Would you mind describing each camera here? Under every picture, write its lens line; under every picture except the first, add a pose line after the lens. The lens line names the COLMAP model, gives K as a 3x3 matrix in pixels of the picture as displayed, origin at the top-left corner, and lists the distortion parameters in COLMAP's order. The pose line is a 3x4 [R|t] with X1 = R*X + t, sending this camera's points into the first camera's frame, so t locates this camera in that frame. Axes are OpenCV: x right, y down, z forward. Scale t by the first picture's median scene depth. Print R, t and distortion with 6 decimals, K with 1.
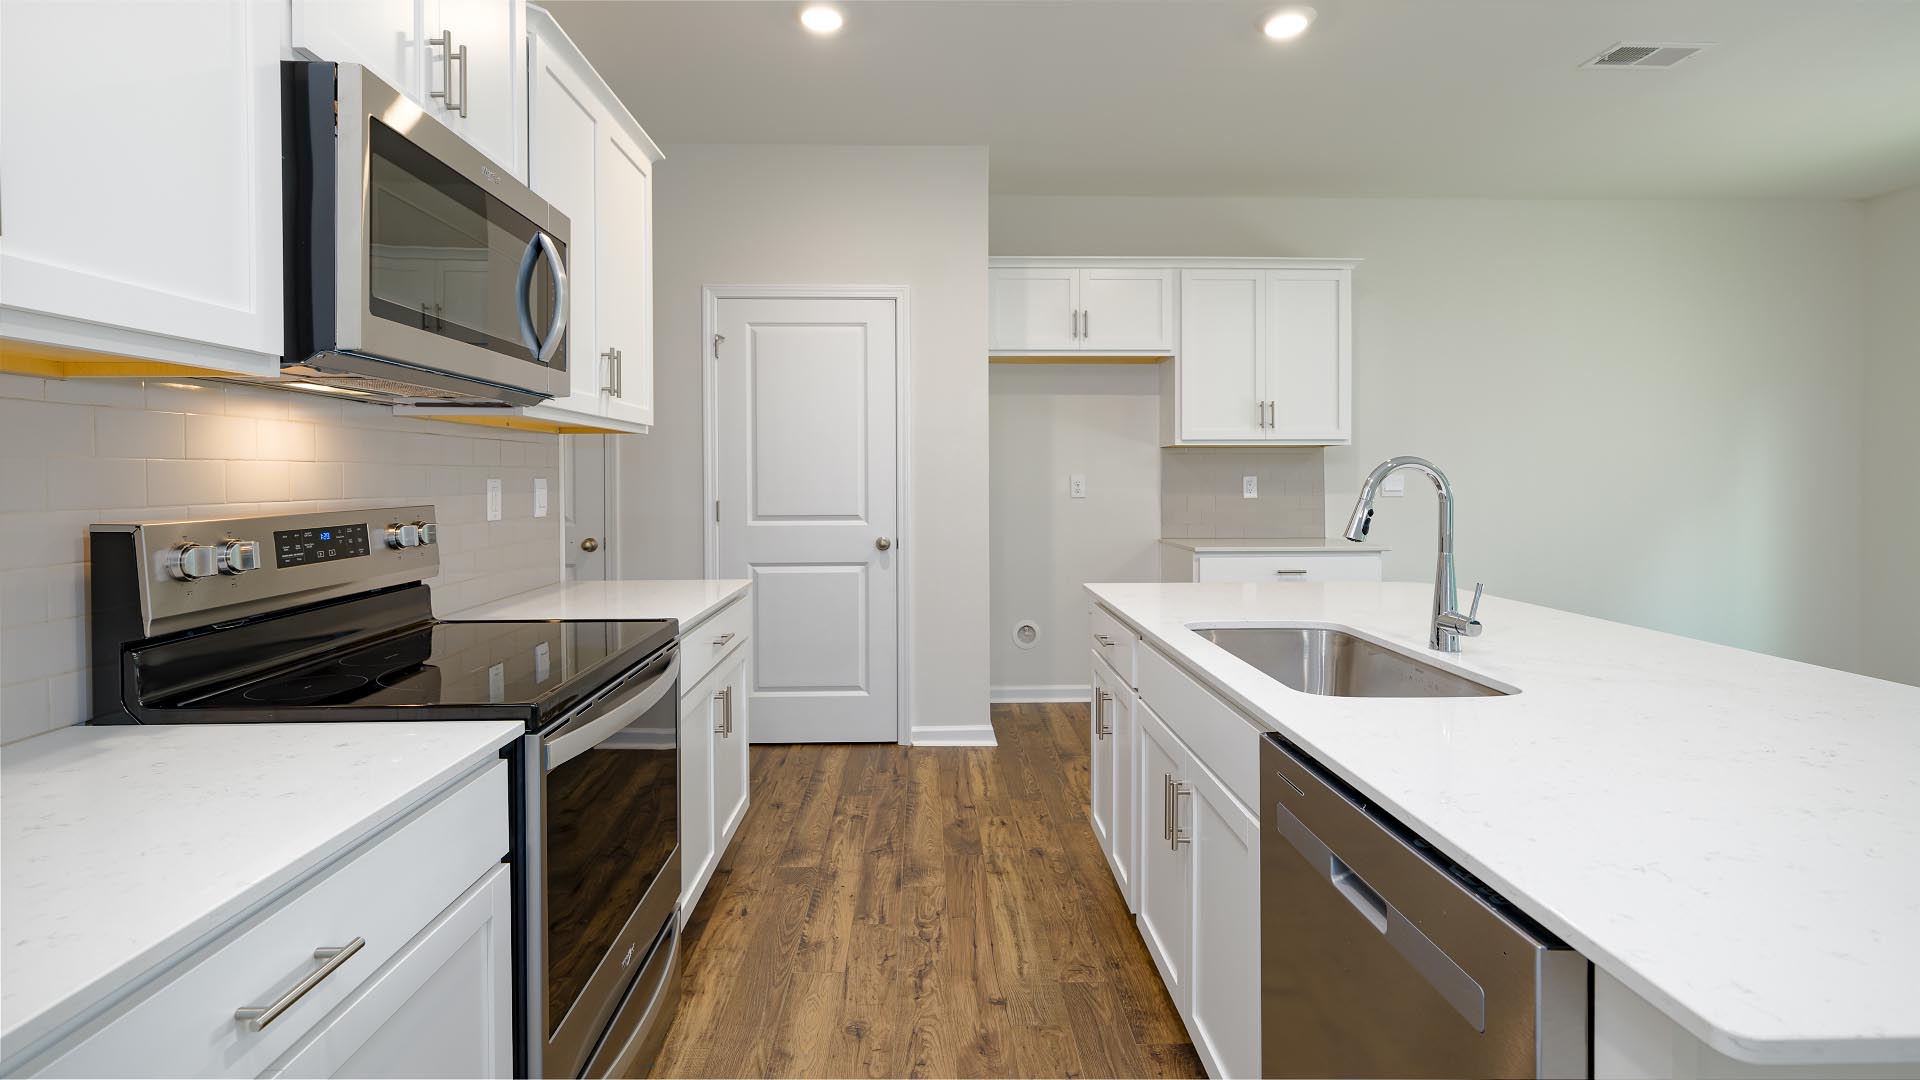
lens RADIAL K [[890.4, 0, 972.7], [0, 890.4, 510.1], [0, 0, 1]] dist [0.003527, -0.000859]
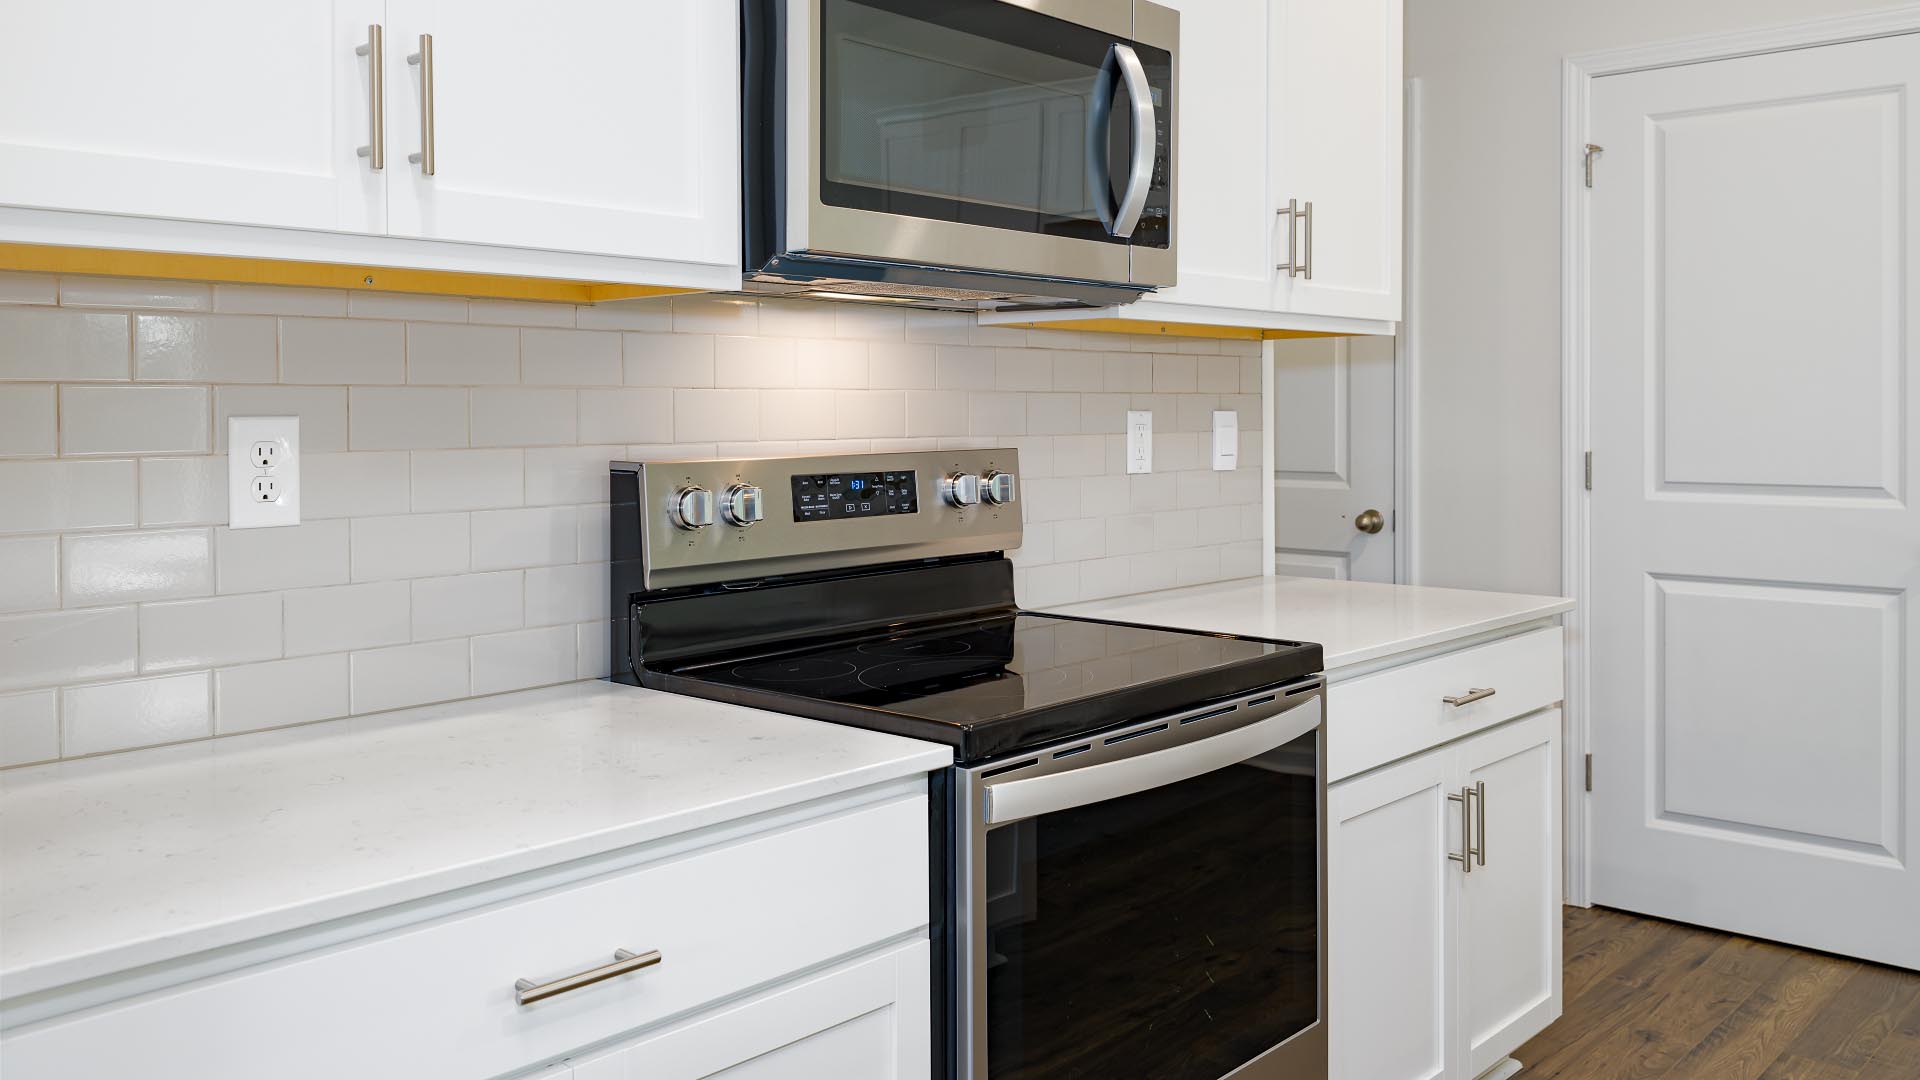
lens RADIAL K [[1607.0, 0, 928.5], [0, 1607.0, 469.2], [0, 0, 1]] dist [0.046771, -0.050740]
pose [[0.699931, 0.024543, -0.713789, 0.274636], [-0.024661, 0.999644, 0.010191, -0.000459], [0.713785, 0.010470, 0.700287, 0.048666]]
